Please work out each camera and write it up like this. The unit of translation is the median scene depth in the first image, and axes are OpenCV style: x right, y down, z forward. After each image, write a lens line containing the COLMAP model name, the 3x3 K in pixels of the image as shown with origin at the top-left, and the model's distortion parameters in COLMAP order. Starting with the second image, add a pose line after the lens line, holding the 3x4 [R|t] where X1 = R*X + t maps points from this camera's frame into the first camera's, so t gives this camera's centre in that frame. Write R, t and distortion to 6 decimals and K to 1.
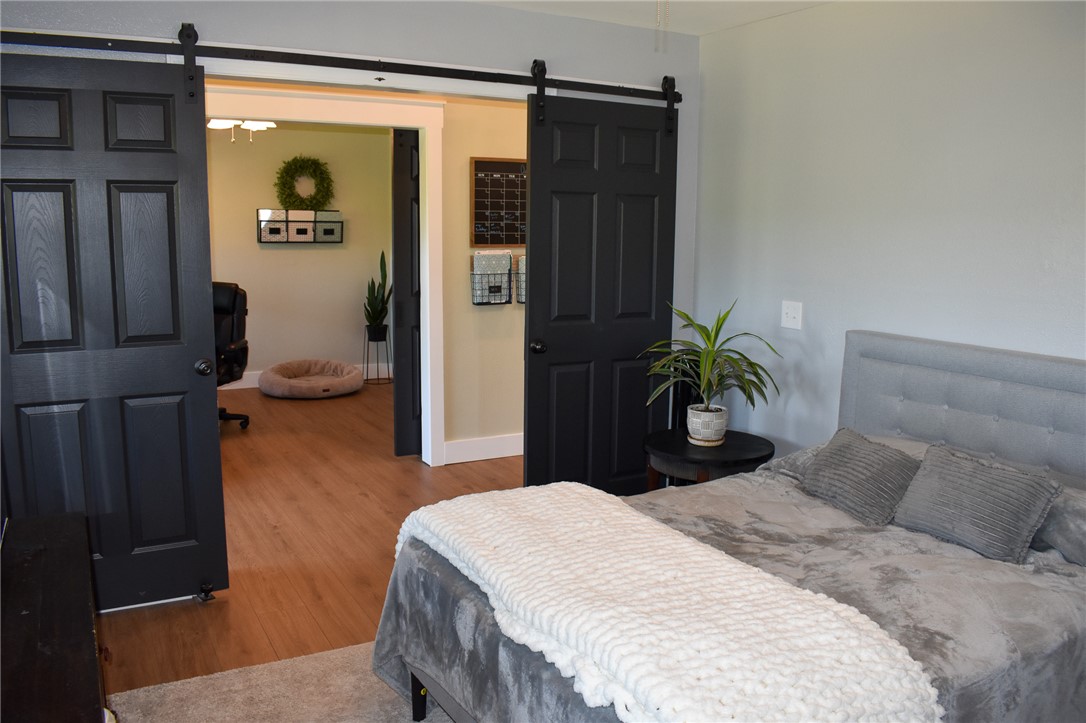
lens RADIAL K [[866.7, 0, 557.2], [0, 866.7, 365.2], [0, 0, 1]] dist [-0.092896, 0.013259]
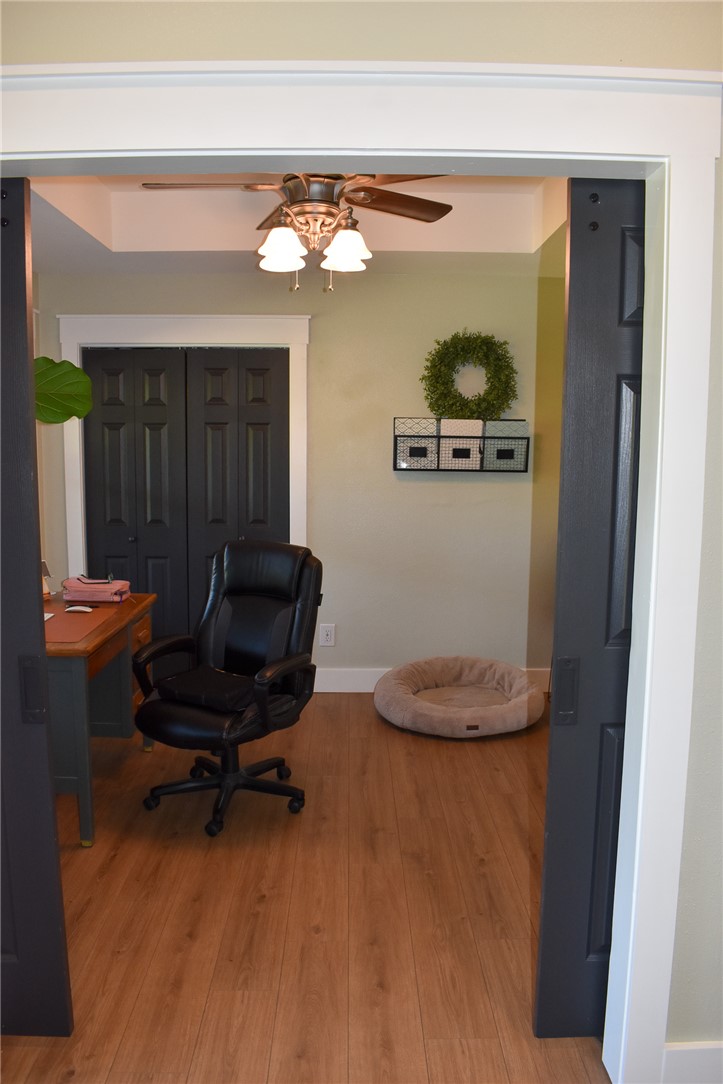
lens RADIAL K [[865.1, 0, 361.5], [0, 865.1, 542.0], [0, 0, 1]] dist [-0.092896, 0.013259]
pose [[0.875741, 0.051926, -0.479981, -0.058639], [-0.072790, 0.997035, -0.024945, -0.071564], [0.477263, 0.056784, 0.876924, 0.425284]]
